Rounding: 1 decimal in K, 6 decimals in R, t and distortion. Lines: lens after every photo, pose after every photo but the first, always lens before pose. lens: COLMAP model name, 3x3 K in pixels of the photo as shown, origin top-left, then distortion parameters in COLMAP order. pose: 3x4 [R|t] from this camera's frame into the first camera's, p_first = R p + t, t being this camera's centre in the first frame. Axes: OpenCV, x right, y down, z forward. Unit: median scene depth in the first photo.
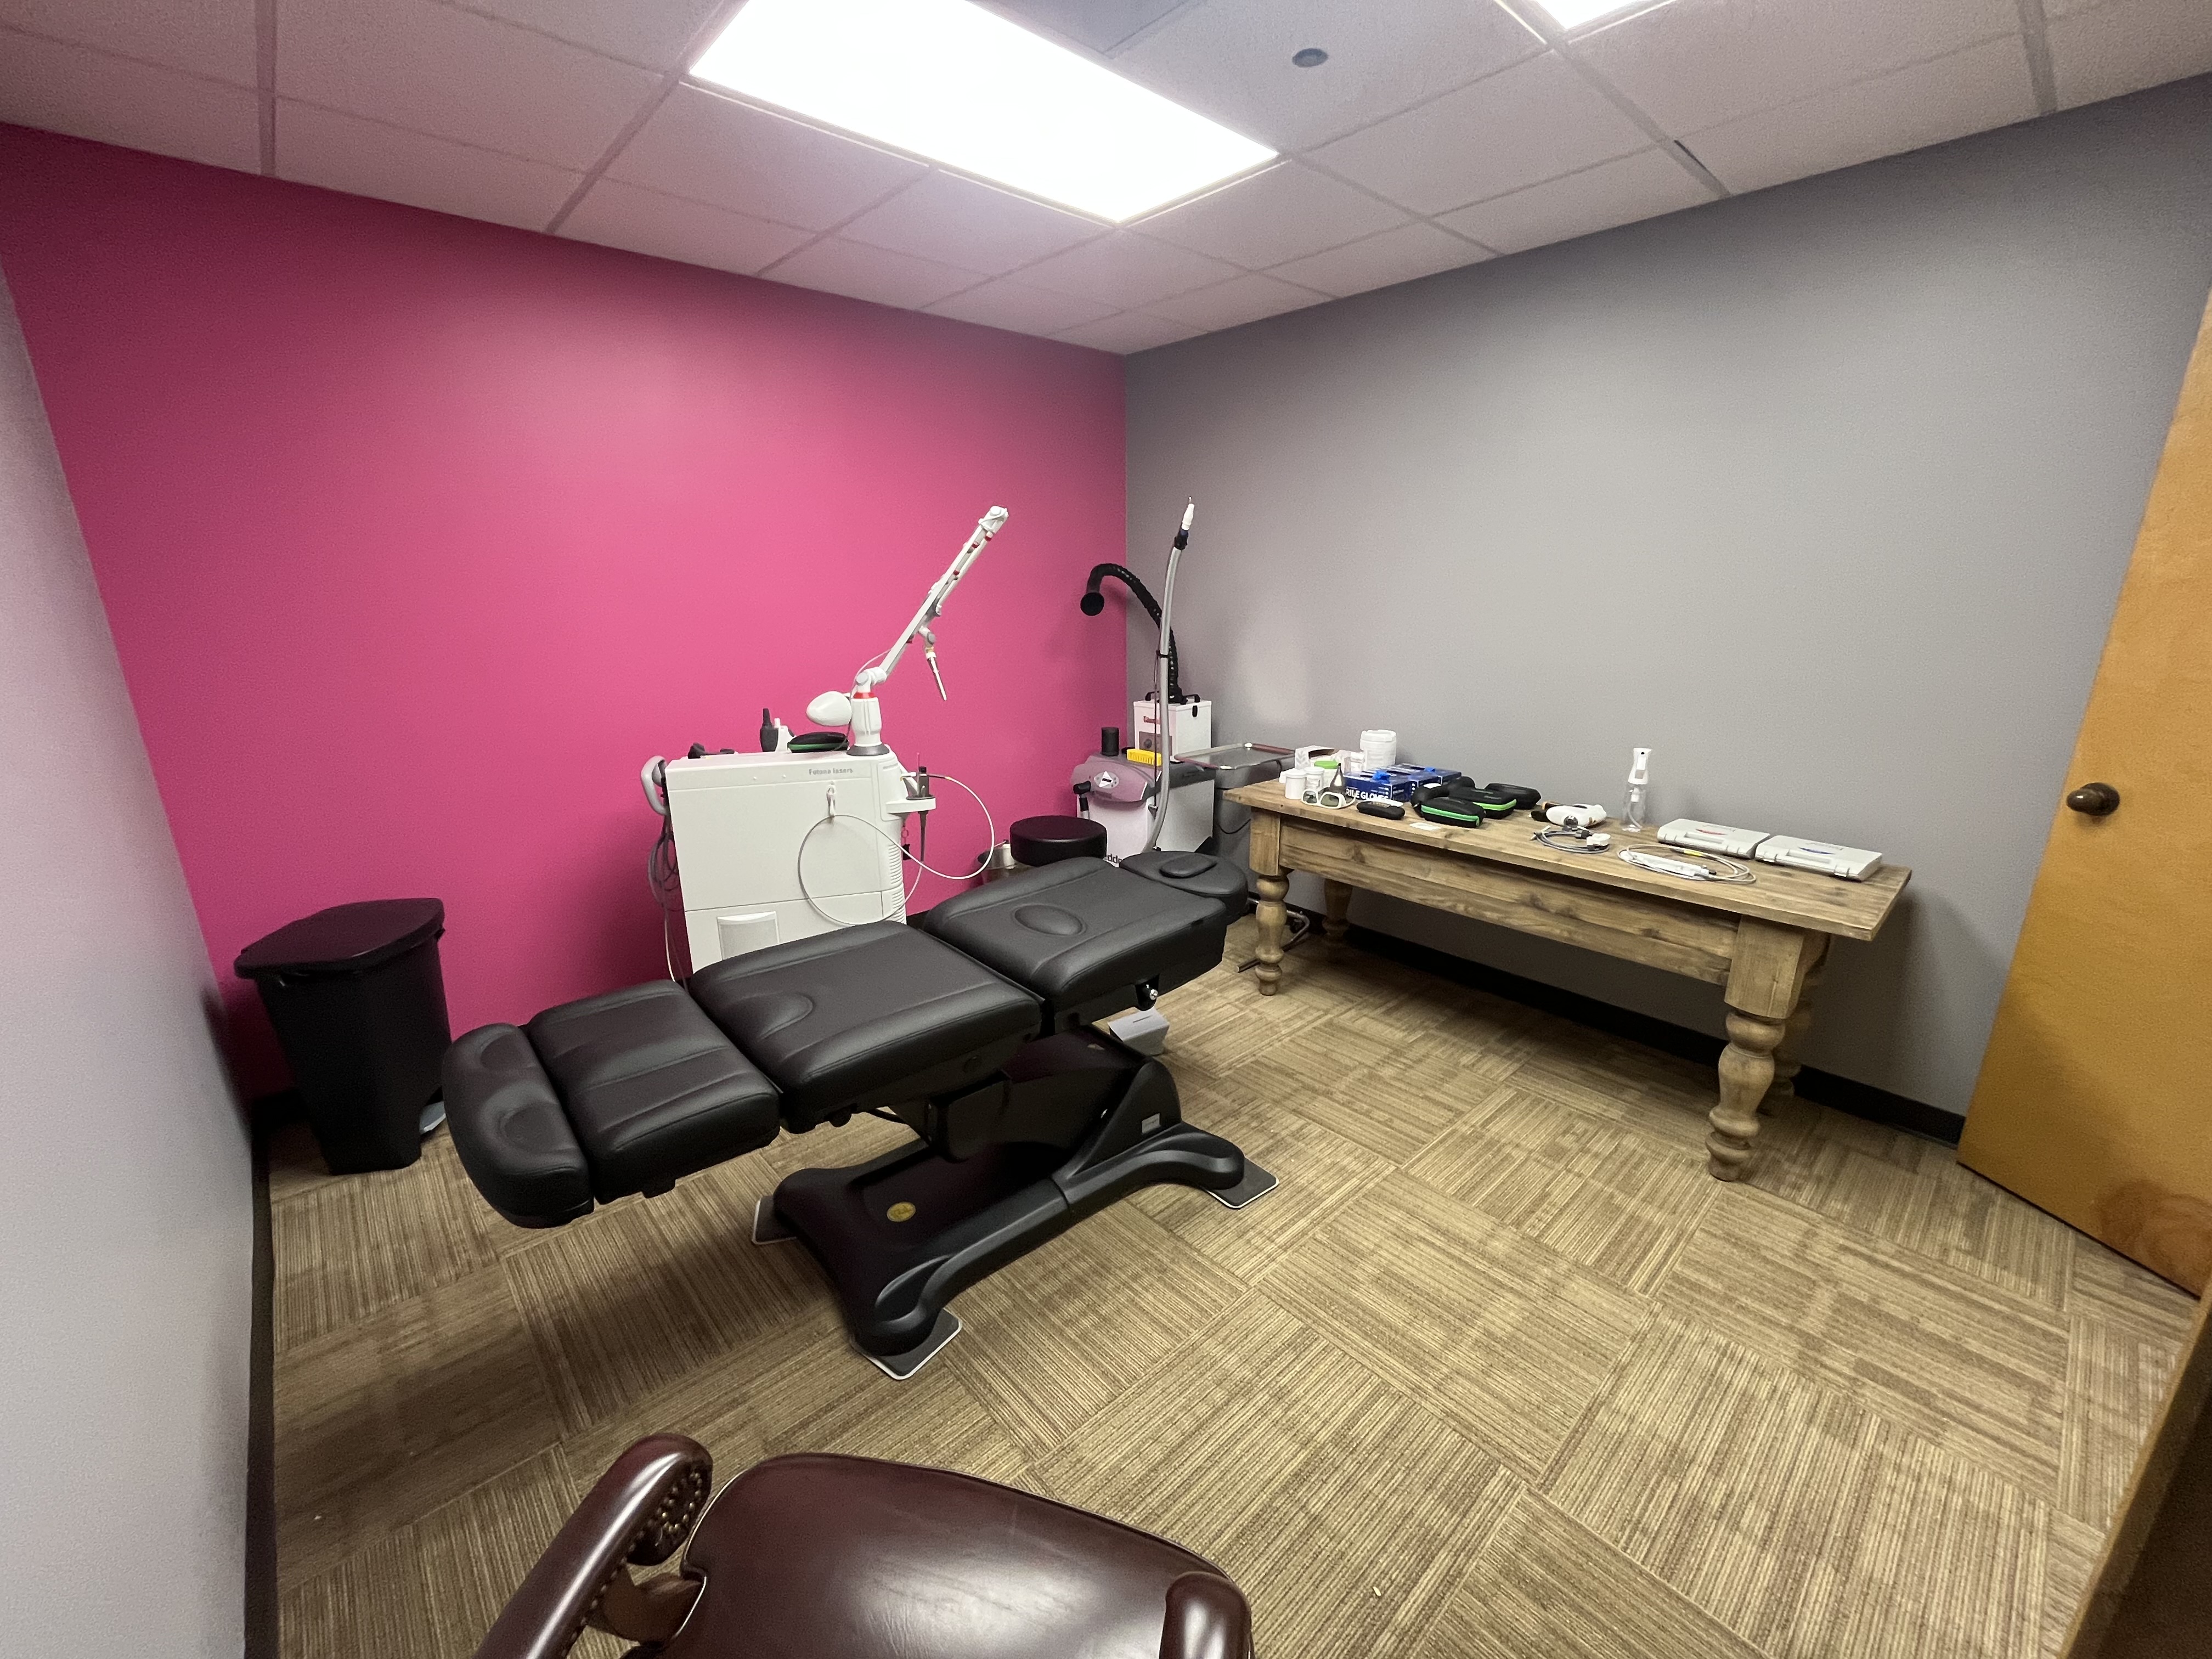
lens RADIAL K [[891.0, 0, 1102.9], [0, 891.0, 832.5], [0, 0, 1]] dist [-0.002215, 0.000110]
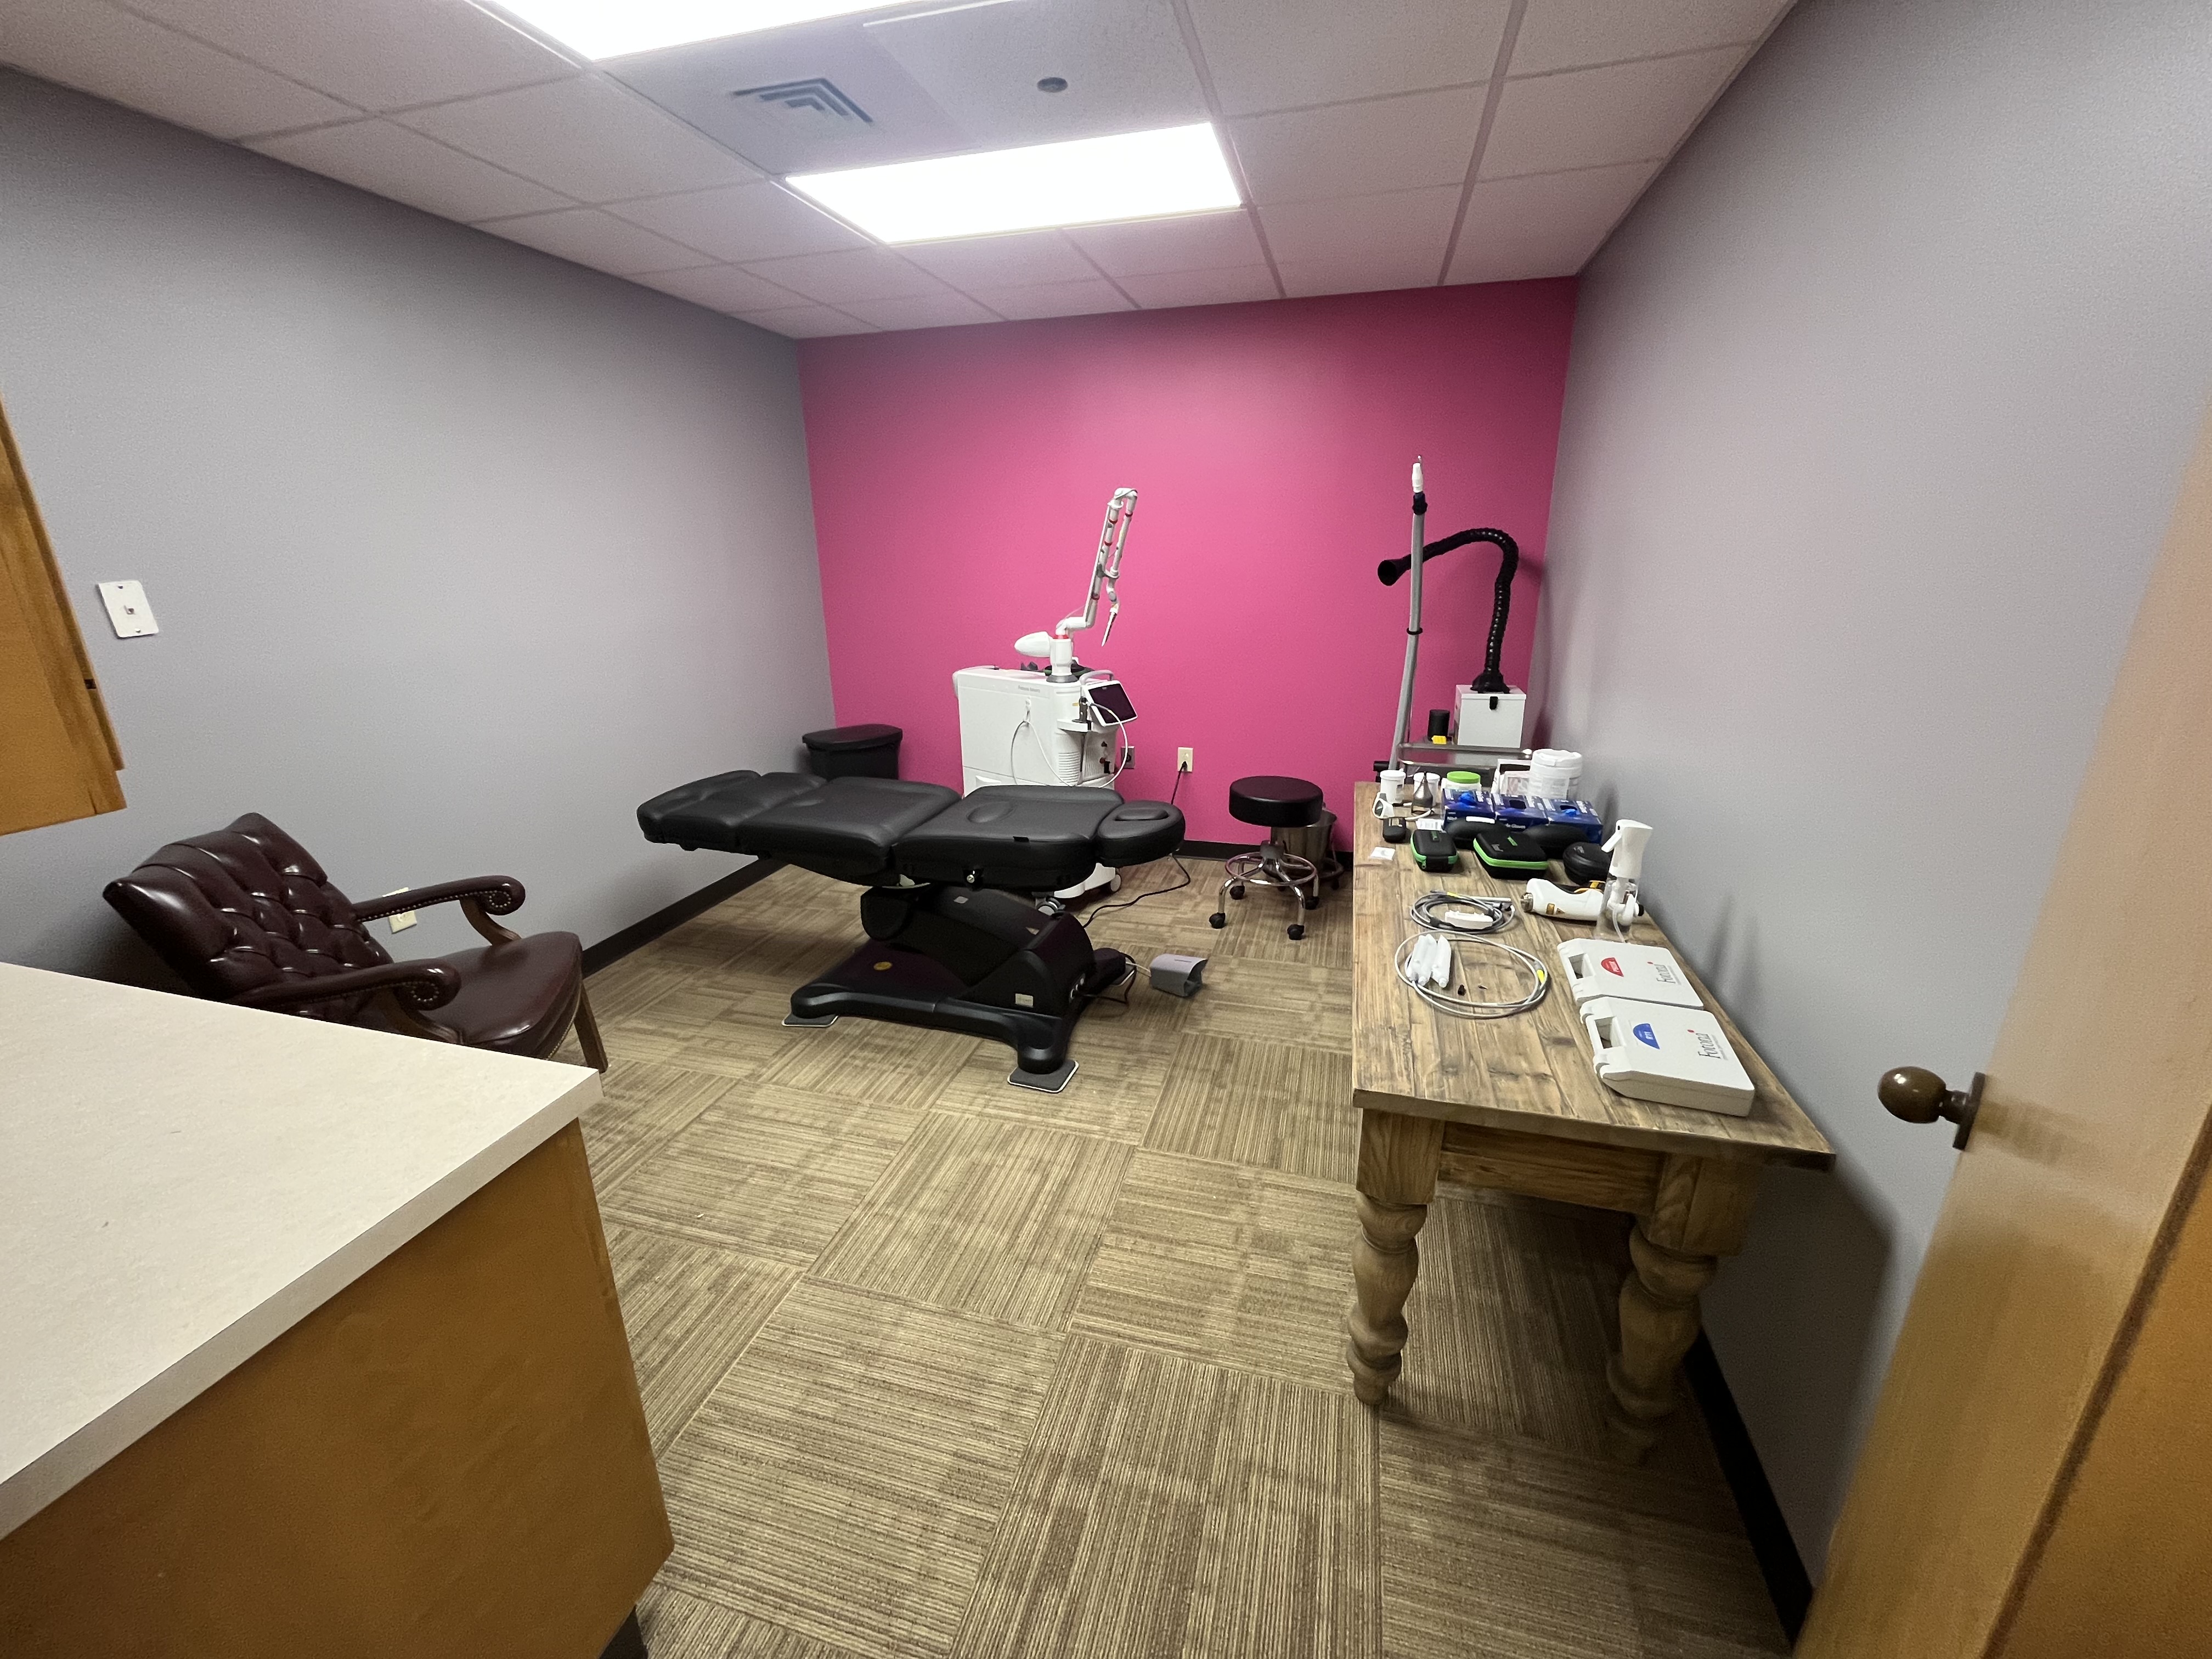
lens RADIAL K [[891.0, 0, 1102.9], [0, 891.0, 832.5], [0, 0, 1]] dist [-0.002215, 0.000110]
pose [[0.533452, 0.261864, -0.804274, 1.146164], [-0.225841, 0.960444, 0.162918, -0.131967], [0.815123, 0.094729, 0.571490, 0.403787]]
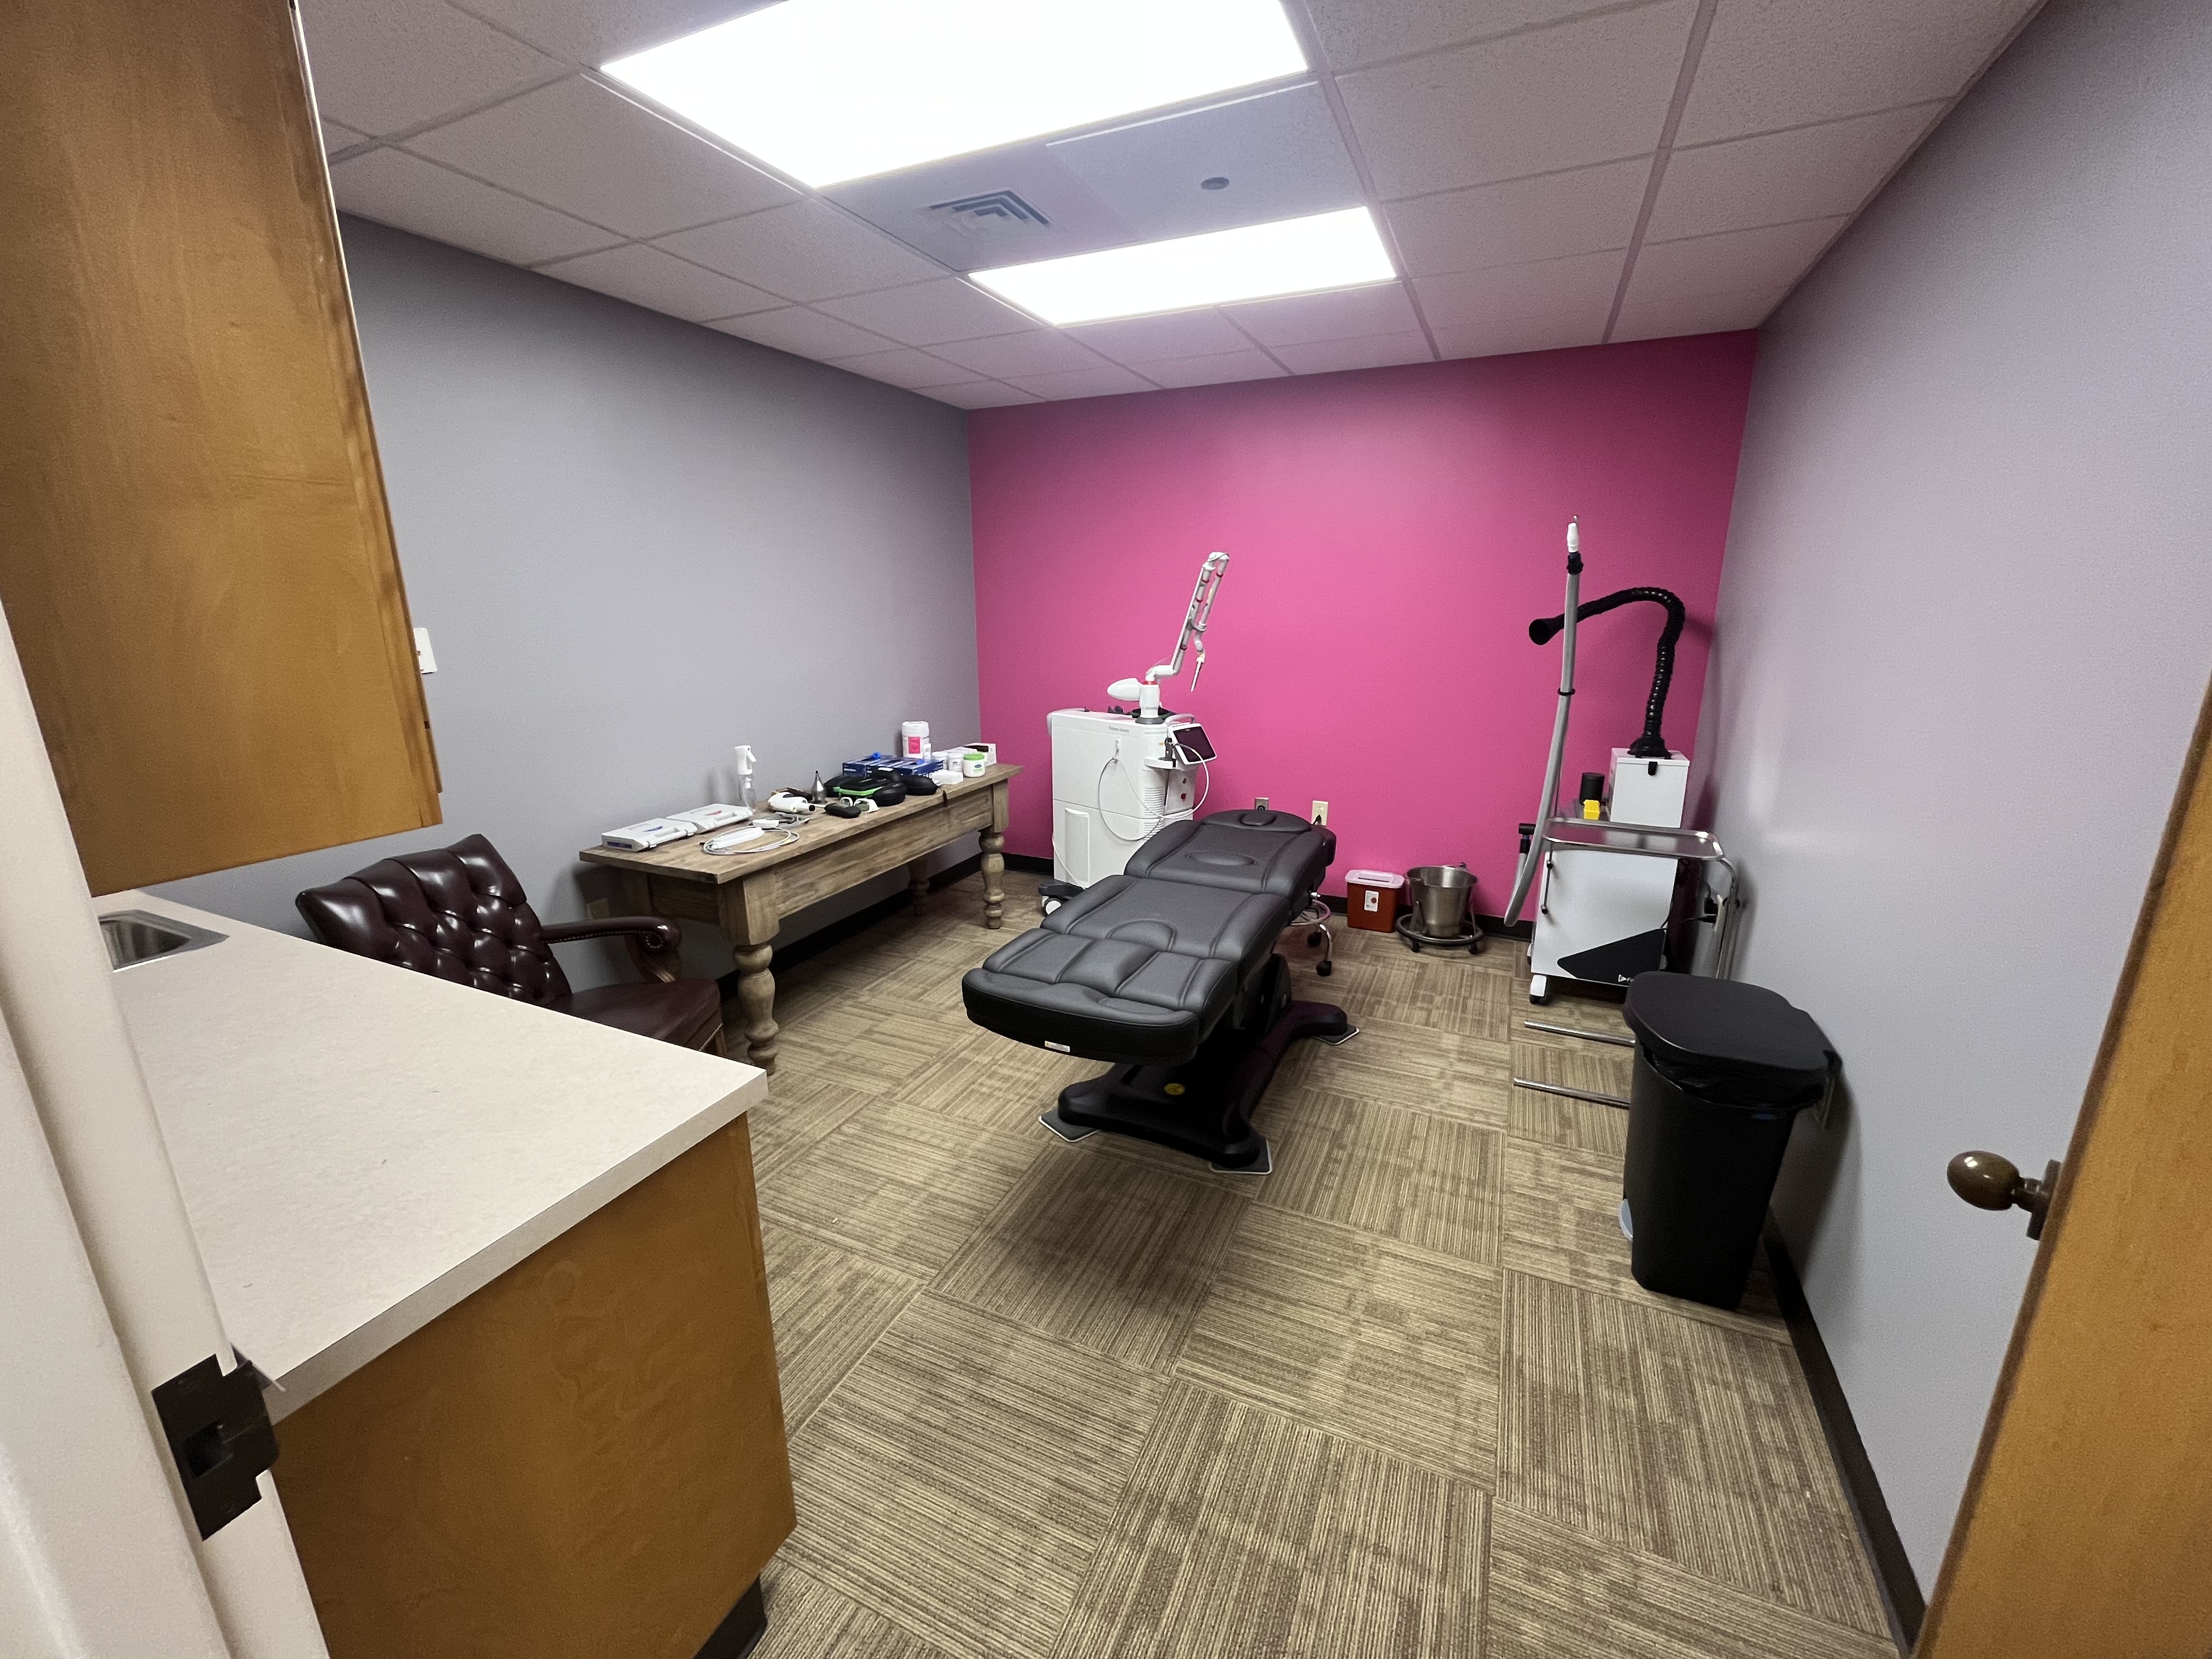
lens RADIAL K [[891.0, 0, 1102.9], [0, 891.0, 832.5], [0, 0, 1]] dist [-0.002215, 0.000110]
pose [[0.395417, 0.241620, -0.886152, 1.176909], [-0.250187, 0.956633, 0.149200, -0.140166], [0.883771, 0.162708, 0.438719, 0.386745]]
